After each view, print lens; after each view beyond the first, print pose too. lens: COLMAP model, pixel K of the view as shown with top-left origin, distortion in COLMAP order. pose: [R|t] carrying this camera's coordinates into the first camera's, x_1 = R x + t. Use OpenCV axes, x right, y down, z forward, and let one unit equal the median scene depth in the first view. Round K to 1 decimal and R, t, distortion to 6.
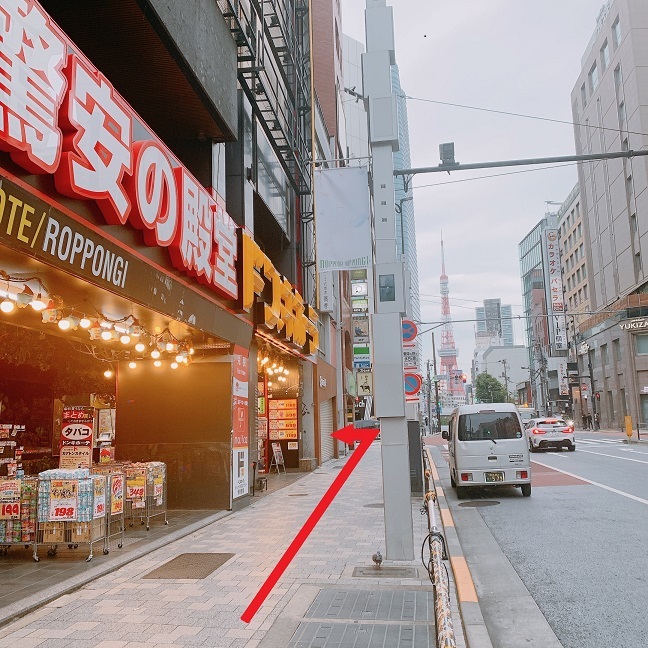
lens RADIAL K [[671.8, 0, 324.0], [0, 671.8, 324.0], [0, 0, 1]] dist [0.071574, -0.117572]
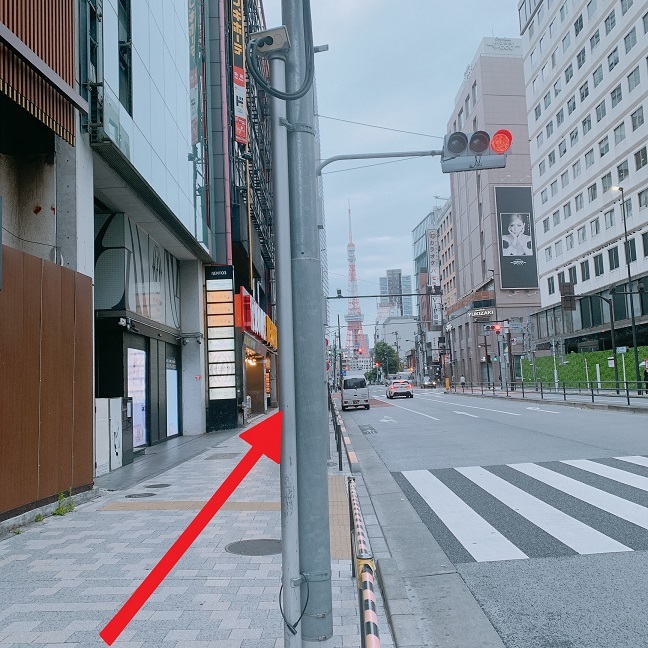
lens RADIAL K [[671.8, 0, 324.0], [0, 671.8, 324.0], [0, 0, 1]] dist [0.071574, -0.117572]
pose [[0.990739, 0.000583, 0.135780, -0.035141], [-0.008053, 0.998483, 0.054470, -0.033896], [-0.135542, -0.055059, 0.989241, -0.237176]]
